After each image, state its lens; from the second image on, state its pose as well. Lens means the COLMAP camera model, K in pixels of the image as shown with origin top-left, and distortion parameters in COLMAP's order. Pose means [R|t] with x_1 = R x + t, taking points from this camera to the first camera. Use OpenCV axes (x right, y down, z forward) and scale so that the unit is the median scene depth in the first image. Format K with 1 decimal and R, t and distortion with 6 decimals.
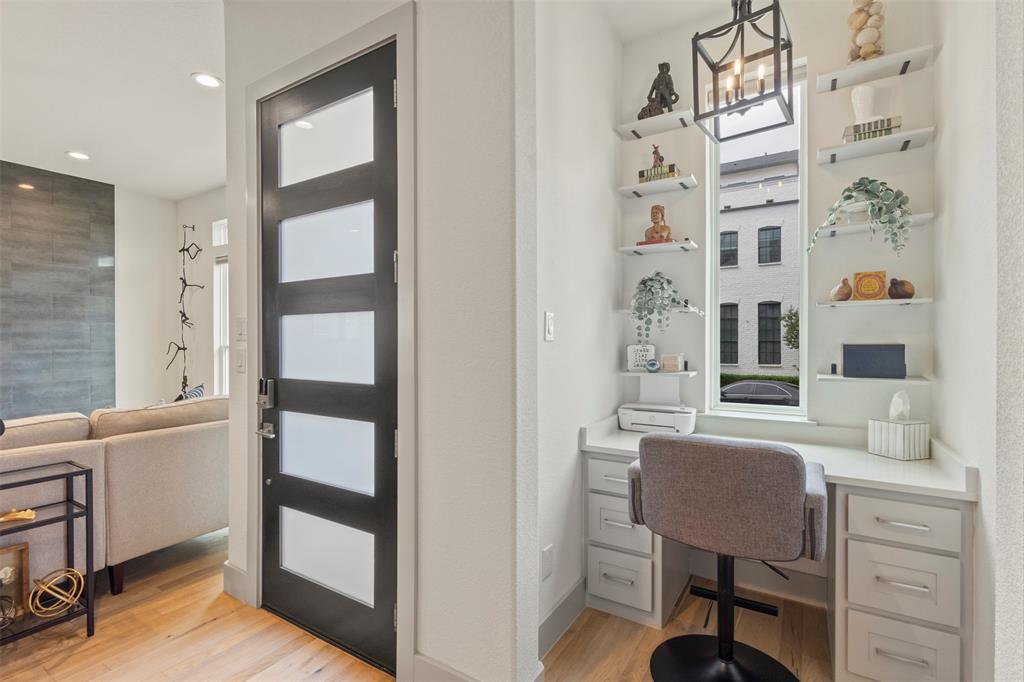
lens RADIAL K [[477.2, 0, 495.6], [0, 477.2, 341.0], [0, 0, 1]] dist [0.001296, 0.000388]
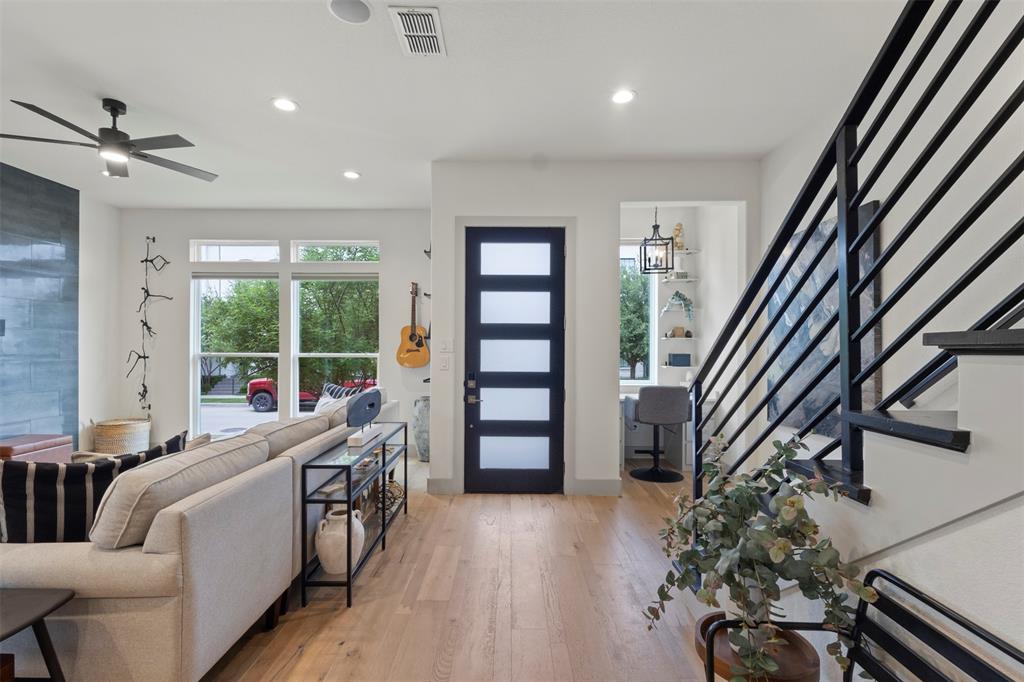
lens RADIAL K [[473.1, 0, 503.4], [0, 473.1, 346.5], [0, 0, 1]] dist [-0.000995, 0.000011]
pose [[0.846569, 0.006987, 0.532233, -1.291852], [-0.005665, 0.999975, -0.004118, -0.016596], [-0.532248, 0.000471, 0.846588, -0.636938]]
